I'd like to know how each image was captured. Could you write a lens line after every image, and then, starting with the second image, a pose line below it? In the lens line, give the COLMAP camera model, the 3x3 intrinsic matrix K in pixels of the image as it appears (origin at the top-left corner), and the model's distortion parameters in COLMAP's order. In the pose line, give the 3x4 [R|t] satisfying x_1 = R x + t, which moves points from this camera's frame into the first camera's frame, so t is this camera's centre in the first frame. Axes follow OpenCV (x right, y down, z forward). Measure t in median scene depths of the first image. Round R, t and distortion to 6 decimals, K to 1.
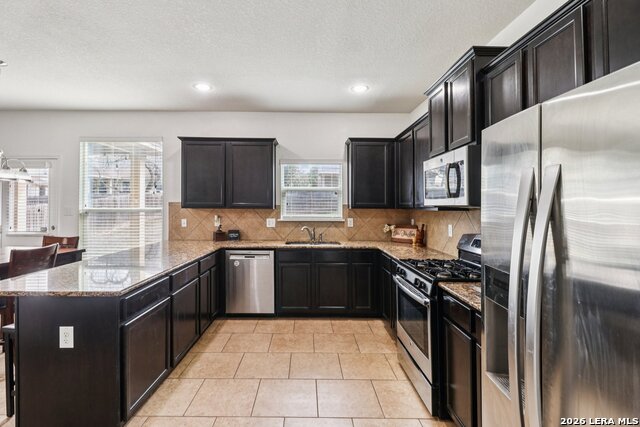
lens RADIAL K [[300.2, 0, 313.8], [0, 300.2, 202.9], [0, 0, 1]] dist [-0.002224, -0.000733]
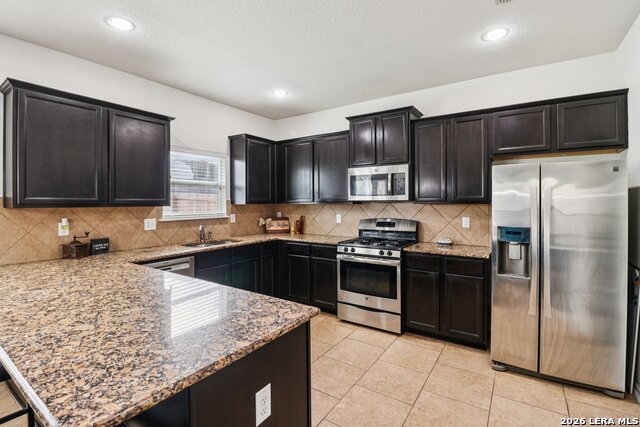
lens RADIAL K [[300.2, 0, 313.8], [0, 300.2, 202.9], [0, 0, 1]] dist [-0.002224, -0.000733]
pose [[0.571124, -0.011183, 0.820788, -0.646233], [0.000618, 0.999913, 0.013194, 0.002547], [-0.820864, -0.007028, 0.571081, 0.272561]]
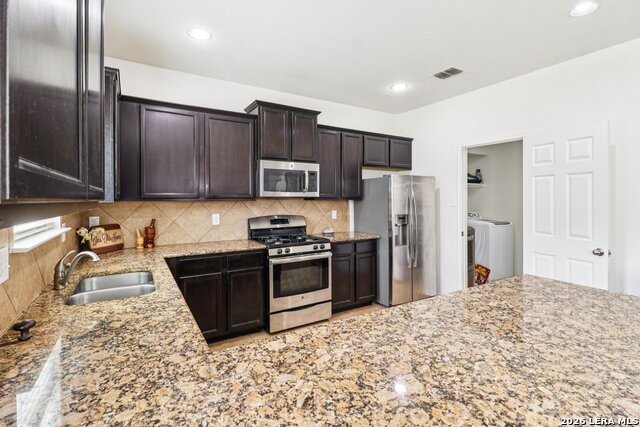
lens RADIAL K [[305.0, 0, 316.2], [0, 305.0, 206.8], [0, 0, 1]] dist [0.031220, -0.026826]
pose [[-0.516545, -0.023309, 0.855943, -0.596119], [-0.005399, 0.999698, 0.023966, 0.015937], [-0.856243, 0.007758, -0.516515, 1.105822]]
